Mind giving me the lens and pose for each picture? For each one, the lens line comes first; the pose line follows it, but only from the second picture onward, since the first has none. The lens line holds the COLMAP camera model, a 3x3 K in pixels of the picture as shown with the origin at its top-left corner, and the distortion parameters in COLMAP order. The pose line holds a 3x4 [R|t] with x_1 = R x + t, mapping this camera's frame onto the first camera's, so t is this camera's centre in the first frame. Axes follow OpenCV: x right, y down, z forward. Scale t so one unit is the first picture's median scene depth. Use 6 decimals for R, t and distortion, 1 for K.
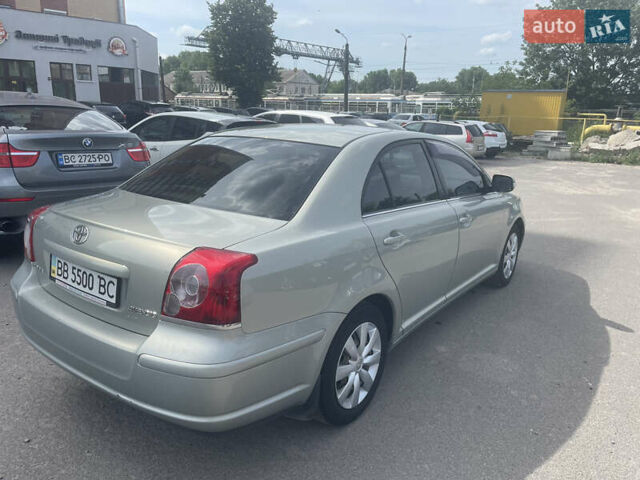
lens RADIAL K [[495.9, 0, 320.0], [0, 495.9, 240.0], [0, 0, 1]] dist [0.003863, -0.055928]
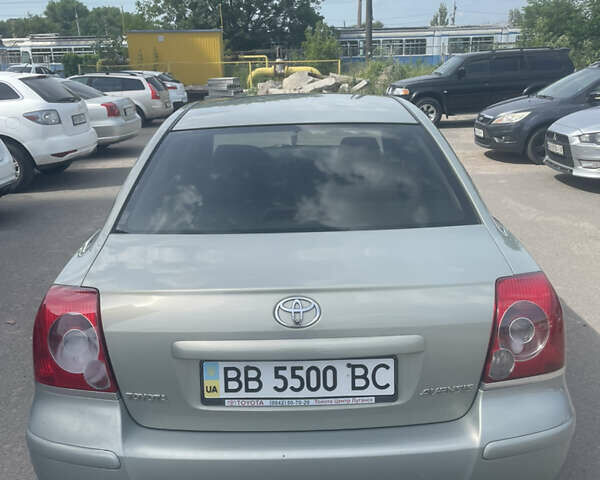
lens RADIAL K [[592.1, 0, 300.0], [0, 592.1, 240.0], [0, 0, 1]] dist [0.119326, -0.172869]
pose [[0.798241, -0.213609, 0.563189, -0.097619], [0.189134, 0.976604, 0.102339, -0.019389], [-0.571873, 0.024827, 0.819966, 0.042094]]
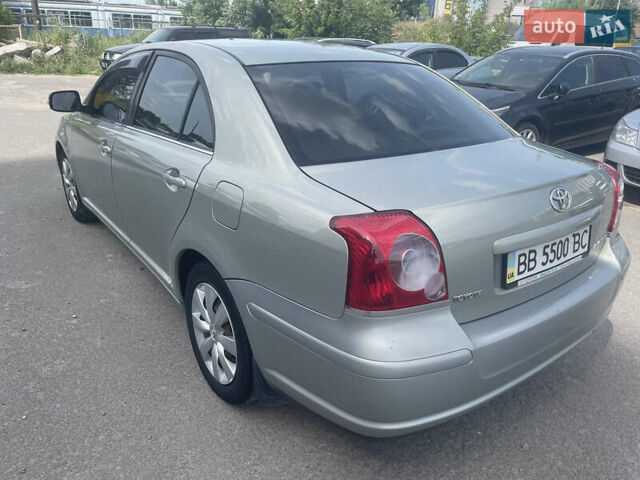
lens RADIAL K [[495.9, 0, 320.0], [0, 495.9, 240.0], [0, 0, 1]] dist [0.003863, -0.055928]
pose [[0.268271, -0.369221, 0.889779, -0.145267], [0.201222, 0.924739, 0.323059, -0.031449], [-0.942093, 0.092376, 0.322376, 0.121875]]
